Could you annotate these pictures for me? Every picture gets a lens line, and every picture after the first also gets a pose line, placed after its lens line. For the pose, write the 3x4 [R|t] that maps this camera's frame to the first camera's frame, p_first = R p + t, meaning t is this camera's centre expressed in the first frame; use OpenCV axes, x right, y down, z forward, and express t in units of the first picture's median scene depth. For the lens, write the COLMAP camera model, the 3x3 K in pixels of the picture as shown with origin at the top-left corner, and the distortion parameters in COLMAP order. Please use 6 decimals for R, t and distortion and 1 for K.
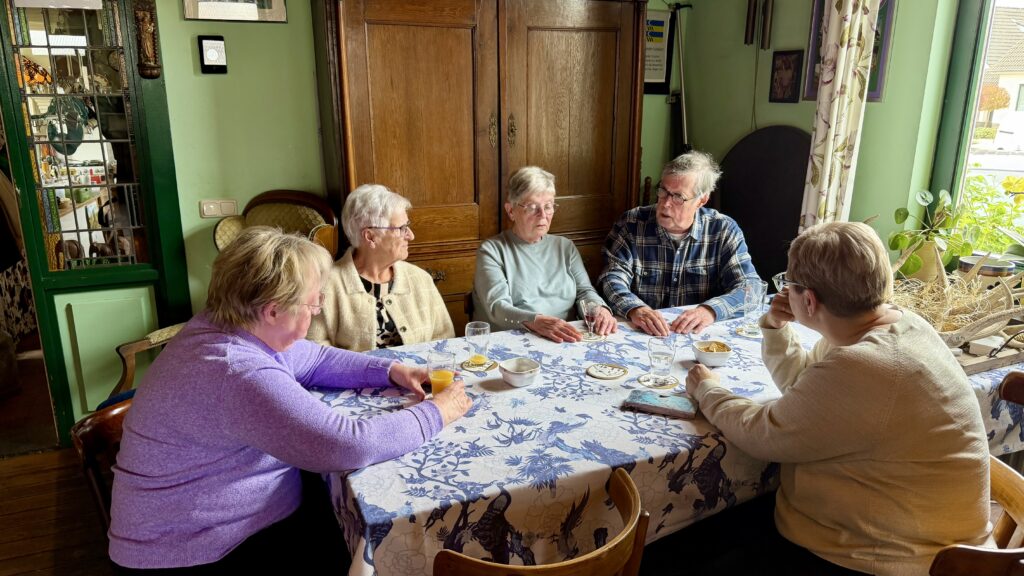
lens RADIAL K [[723.4, 0, 526.9], [0, 723.4, 290.3], [0, 0, 1]] dist [0.124248, -0.294310]
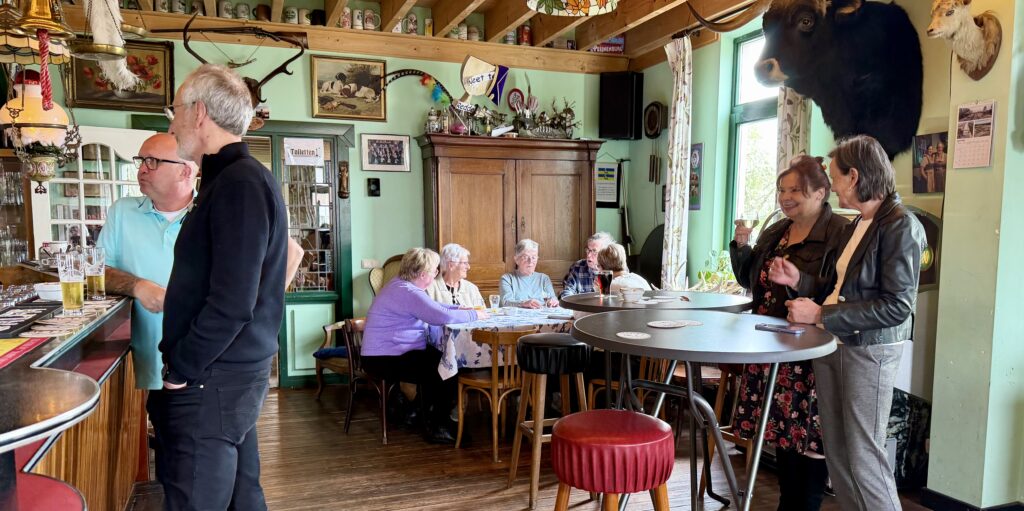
lens RADIAL K [[683.0, 0, 512.0], [0, 683.0, 255.5], [0, 0, 1]] dist [-0.000080, -0.000007]
pose [[0.995841, 0.007400, -0.090811, 0.139260], [-0.025693, 0.979055, -0.201967, 0.268175], [0.087415, 0.203460, 0.975173, -0.887749]]
